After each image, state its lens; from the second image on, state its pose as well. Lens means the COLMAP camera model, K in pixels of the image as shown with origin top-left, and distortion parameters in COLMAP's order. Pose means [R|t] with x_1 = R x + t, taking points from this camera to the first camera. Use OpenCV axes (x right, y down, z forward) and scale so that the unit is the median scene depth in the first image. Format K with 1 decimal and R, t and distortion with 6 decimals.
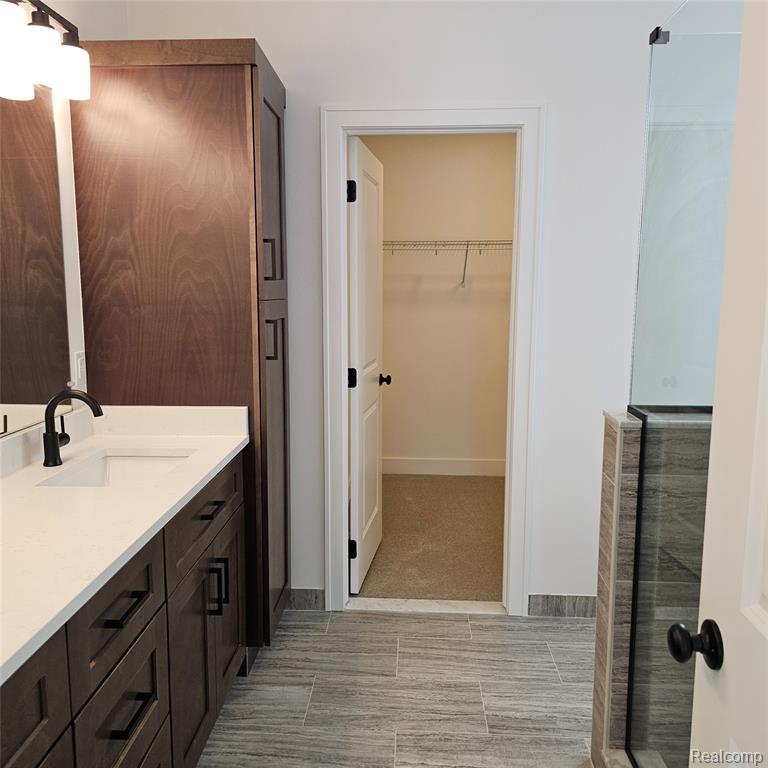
lens RADIAL K [[672.8, 0, 384.0], [0, 672.8, 384.0], [0, 0, 1]] dist [0.079182, -0.085760]
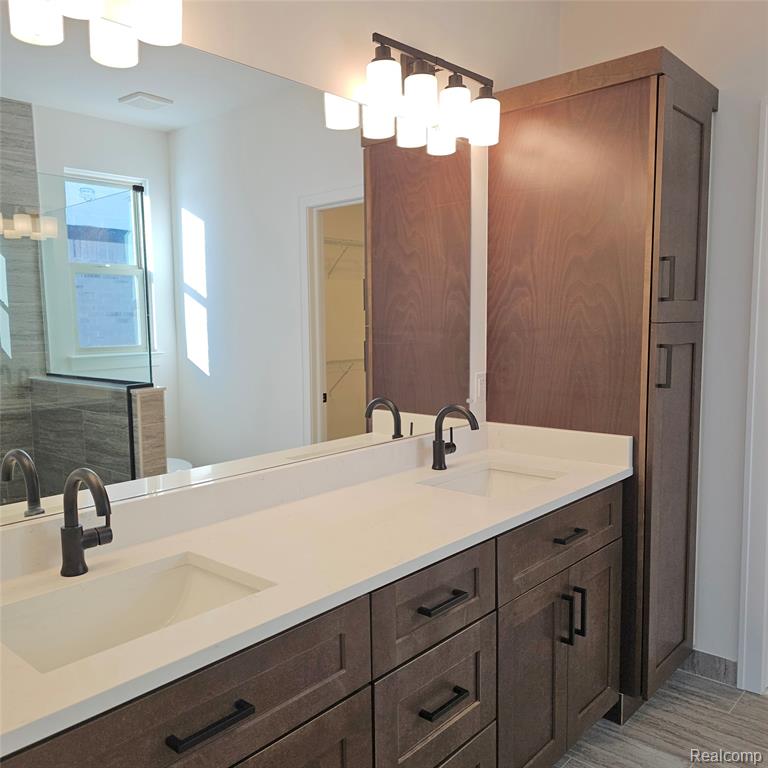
lens RADIAL K [[682.4, 0, 383.7], [0, 682.4, 393.2], [0, 0, 1]] dist [0.088788, -0.107248]
pose [[0.778552, 0.052254, -0.625401, 0.129246], [-0.071749, 0.997405, -0.005983, 0.004367], [0.623465, 0.049530, 0.780281, 0.035437]]
